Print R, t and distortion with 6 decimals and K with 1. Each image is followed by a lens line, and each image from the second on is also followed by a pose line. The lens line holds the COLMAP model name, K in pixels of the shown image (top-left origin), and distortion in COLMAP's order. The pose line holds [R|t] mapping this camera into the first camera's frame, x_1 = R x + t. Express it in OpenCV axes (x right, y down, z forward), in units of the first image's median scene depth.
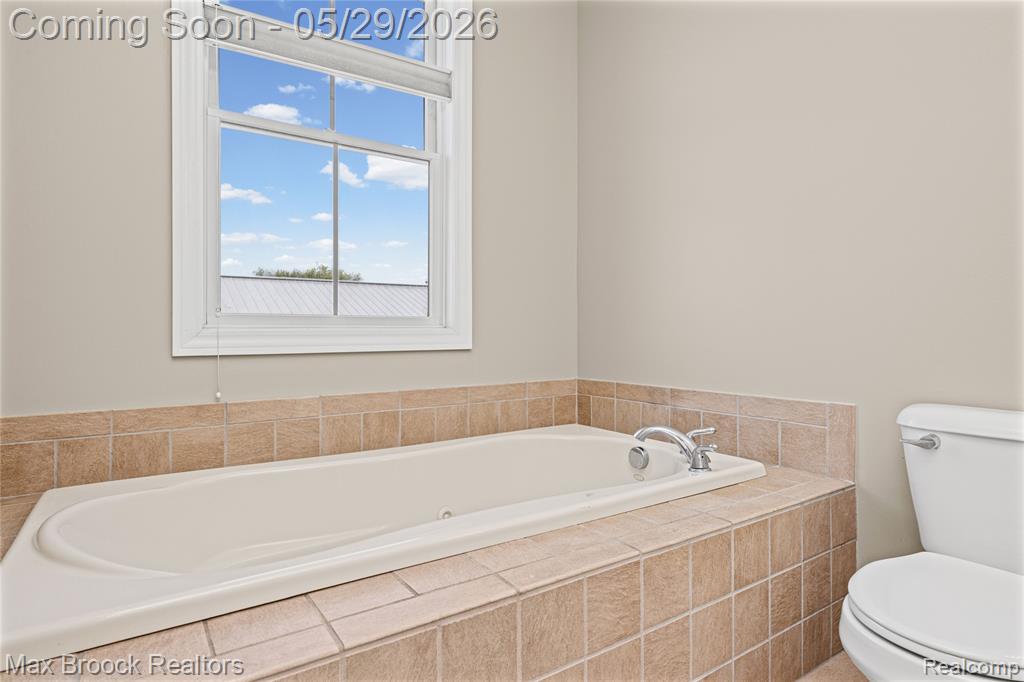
lens RADIAL K [[556.8, 0, 512.5], [0, 556.8, 344.1], [0, 0, 1]] dist [-0.000501, -0.002596]
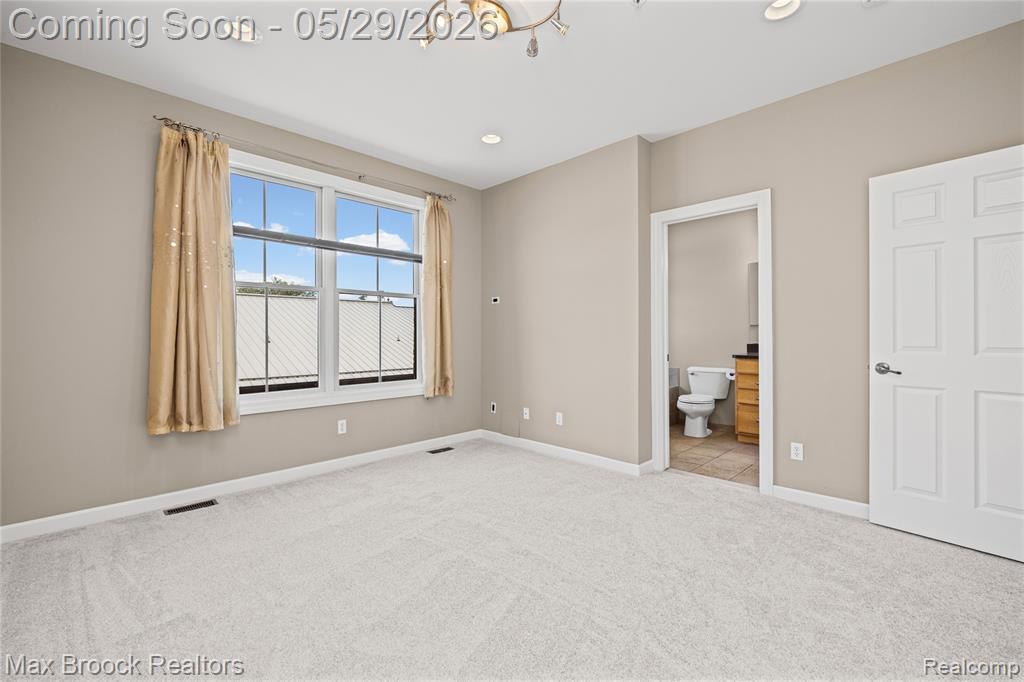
lens RADIAL K [[437.9, 0, 503.3], [0, 437.9, 333.8], [0, 0, 1]] dist [-0.000666, 0.002115]
pose [[0.985696, -0.006750, 0.168399, -1.575657], [0.010089, 0.999769, -0.018978, -0.123671], [-0.168232, 0.020405, 0.985536, -2.577163]]
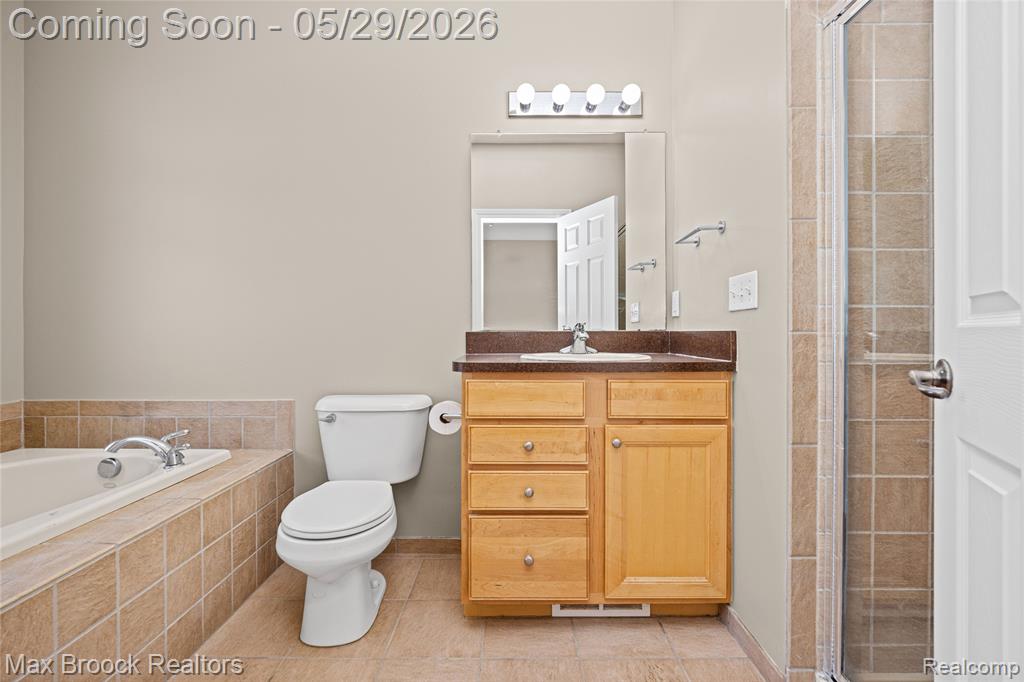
lens RADIAL K [[437.9, 0, 505.8], [0, 437.9, 336.8], [0, 0, 1]] dist [-0.000666, 0.002115]
pose [[0.567688, 0.000776, 0.823244, -0.066710], [0.012944, 0.999868, -0.009868, -0.056845], [-0.823142, 0.016258, 0.567602, -0.226744]]
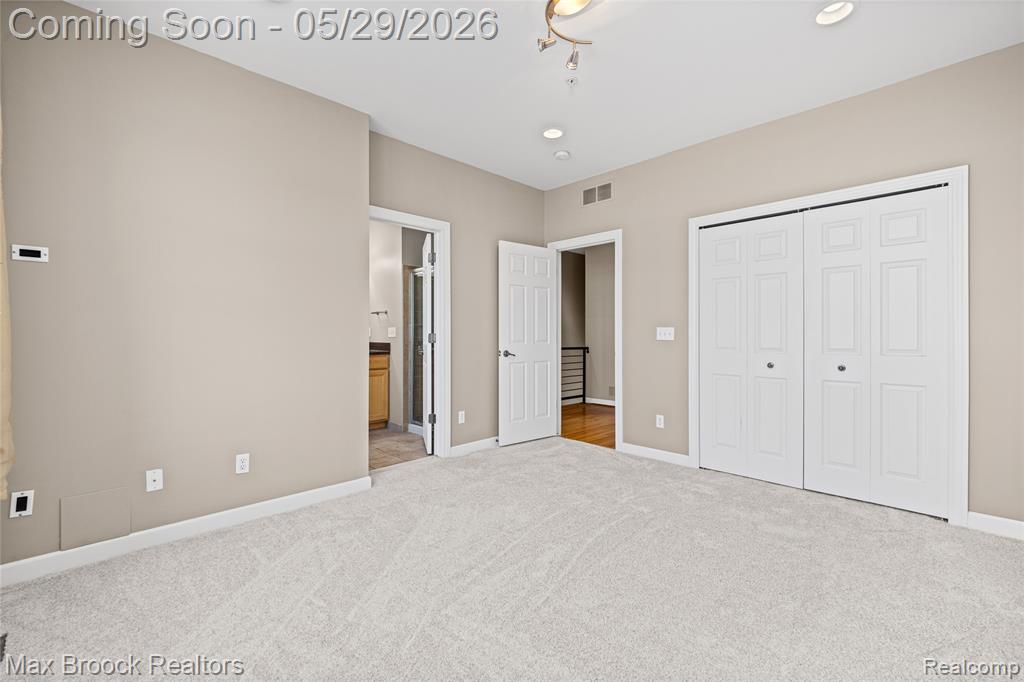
lens RADIAL K [[437.9, 0, 511.5], [0, 437.9, 334.5], [0, 0, 1]] dist [-0.000666, 0.002115]
pose [[-0.178932, -0.004252, 0.983852, -2.846326], [0.017318, 0.999822, 0.007470, -0.157525], [-0.983709, 0.018375, -0.178827, -0.444155]]
